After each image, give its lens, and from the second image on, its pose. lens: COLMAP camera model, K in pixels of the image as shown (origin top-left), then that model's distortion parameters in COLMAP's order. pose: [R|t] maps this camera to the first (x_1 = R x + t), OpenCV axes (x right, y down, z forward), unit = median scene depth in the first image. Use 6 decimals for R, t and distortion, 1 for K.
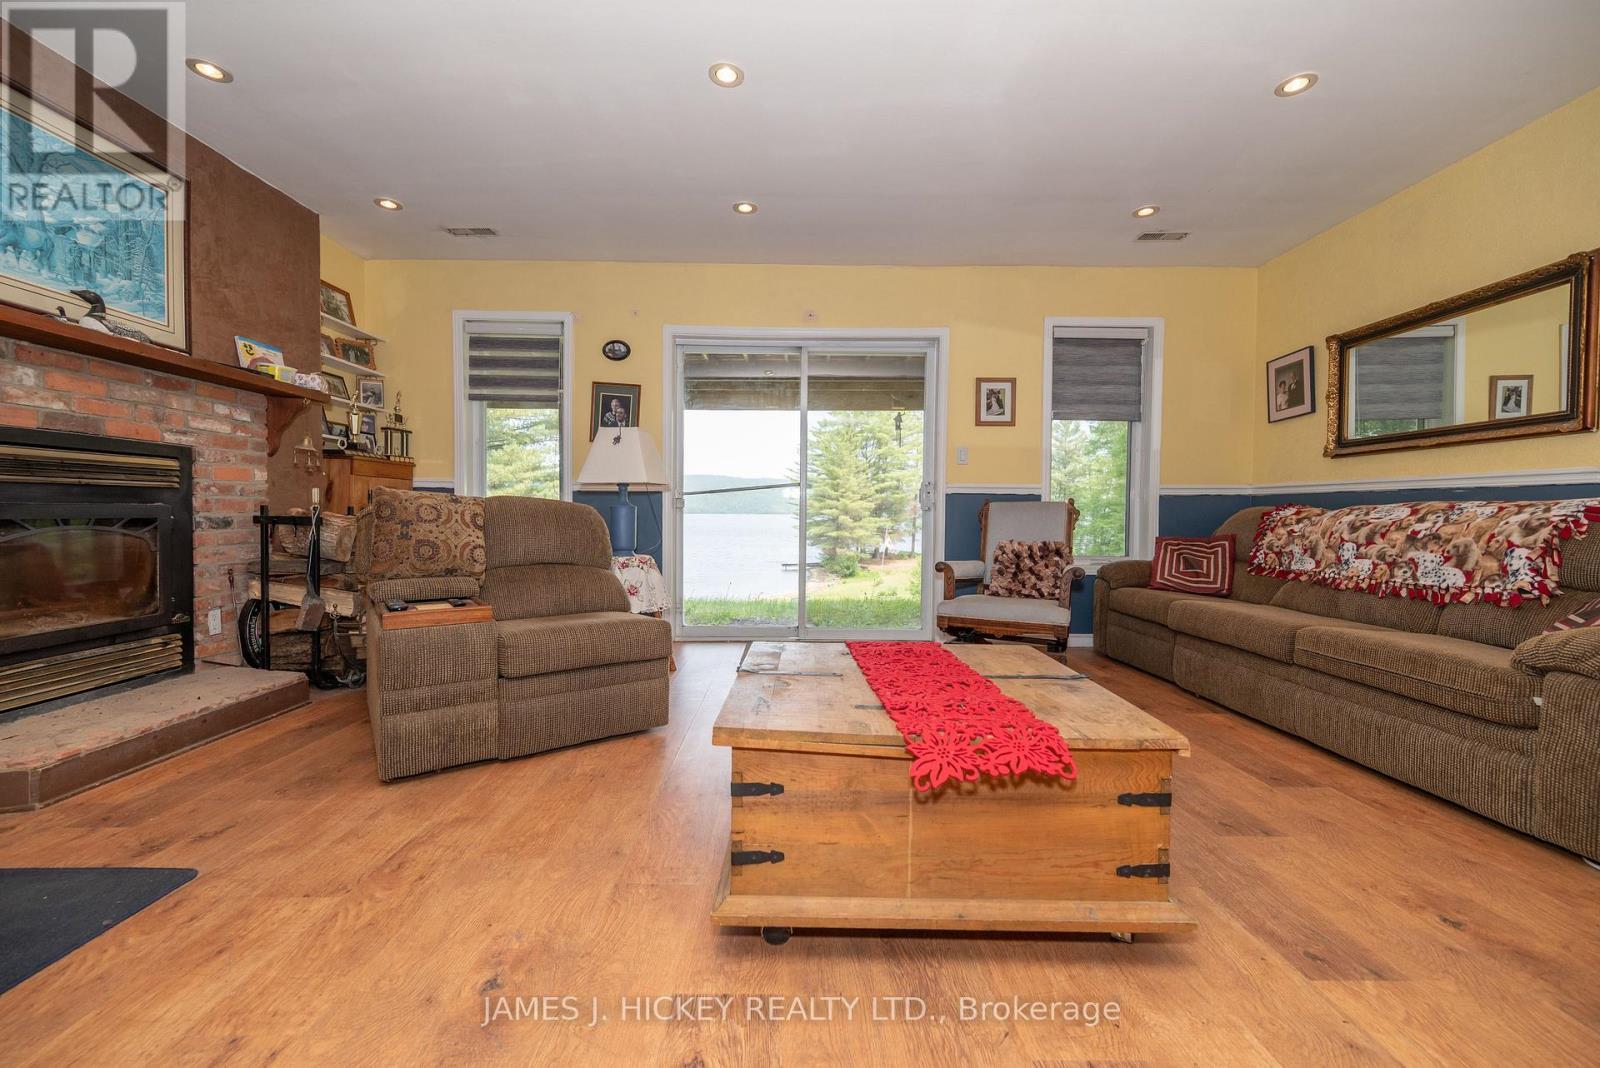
lens RADIAL K [[634.6, 0, 795.8], [0, 634.6, 532.1], [0, 0, 1]] dist [-0.001176, 0.000102]
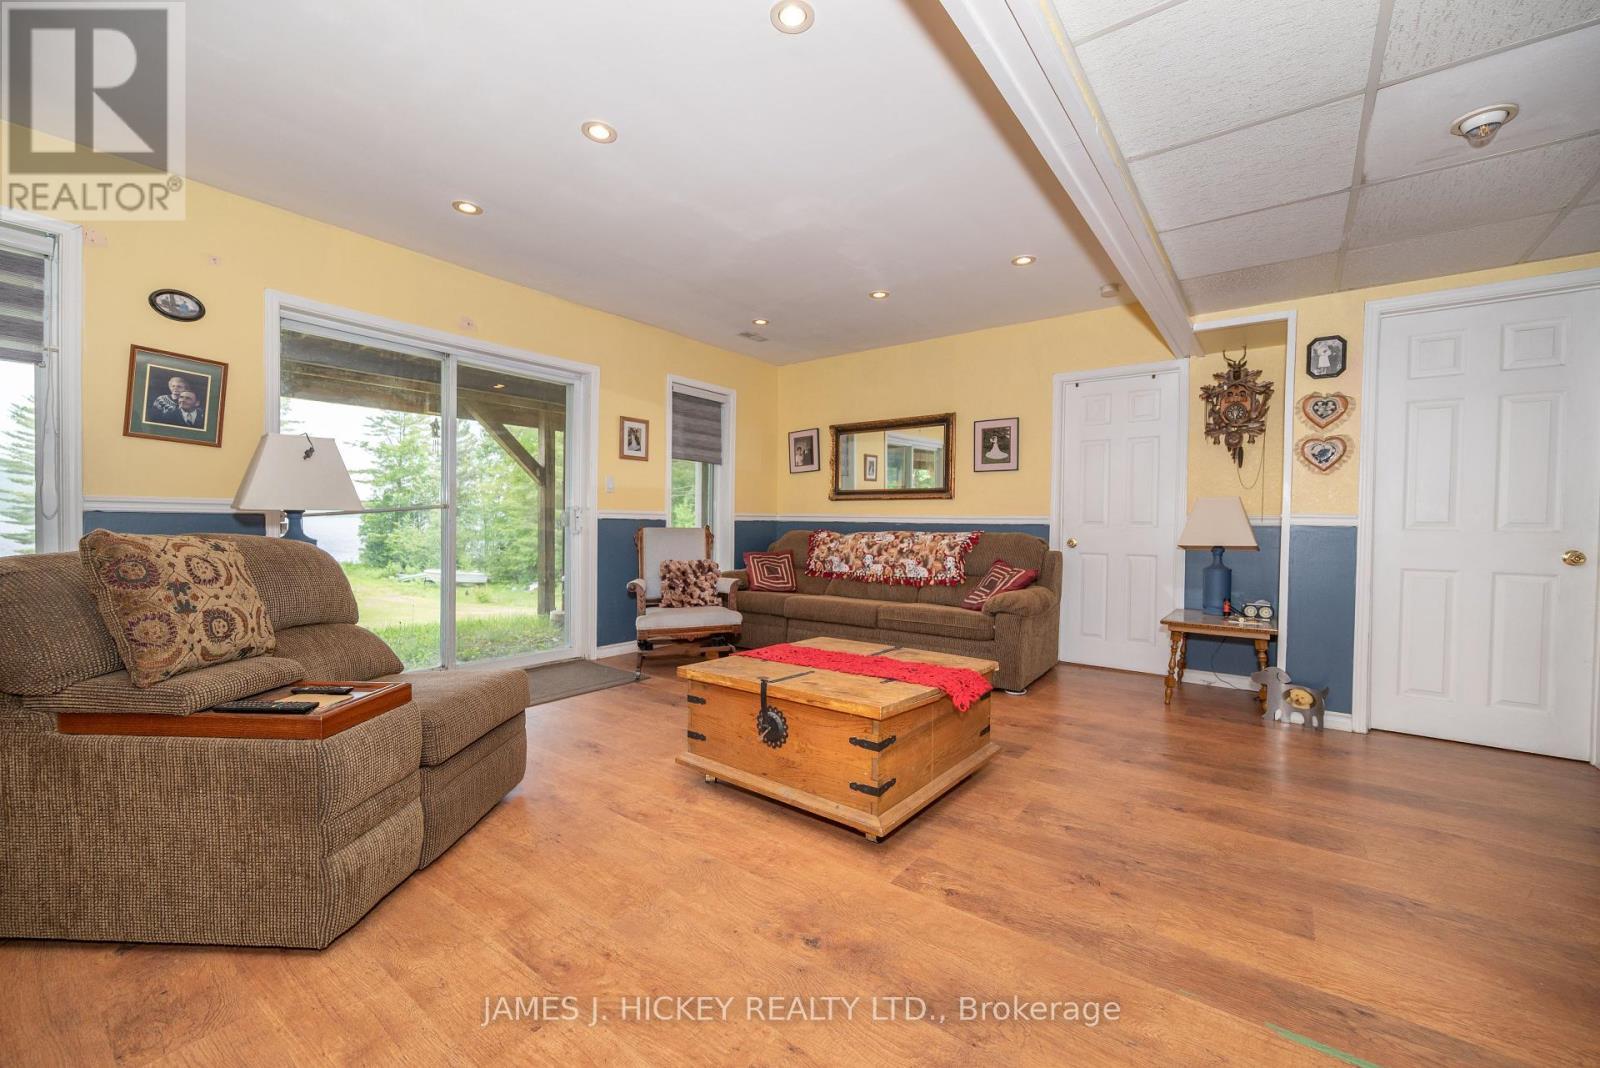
lens RADIAL K [[634.6, 0, 798.6], [0, 634.6, 537.8], [0, 0, 1]] dist [-0.001176, 0.000102]
pose [[0.616942, -0.017803, 0.786807, -0.577715], [0.015296, 0.999827, 0.010629, -0.048671], [-0.786860, 0.005478, 0.617108, 0.083565]]
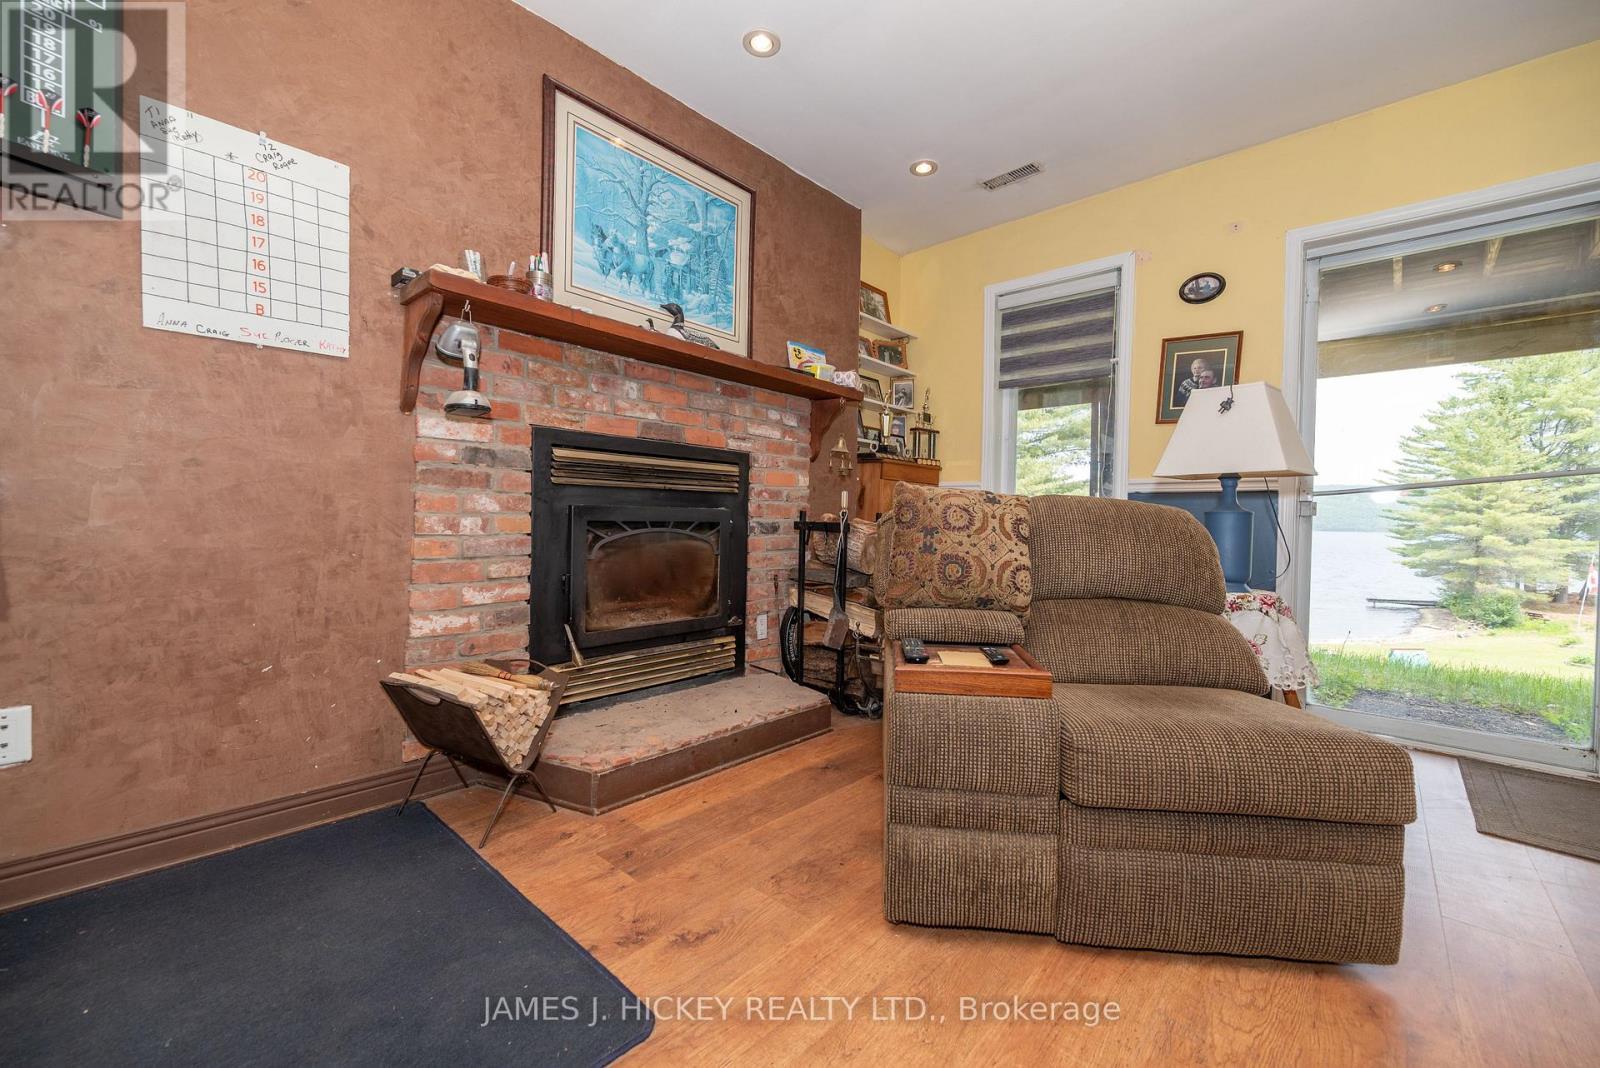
lens RADIAL K [[634.6, 0, 809.5], [0, 634.6, 531.9], [0, 0, 1]] dist [-0.001176, 0.000102]
pose [[0.738427, 0.017297, -0.674111, -0.179972], [-0.031797, 0.999452, -0.009186, -0.001473], [0.673583, 0.028218, 0.738573, 0.294031]]
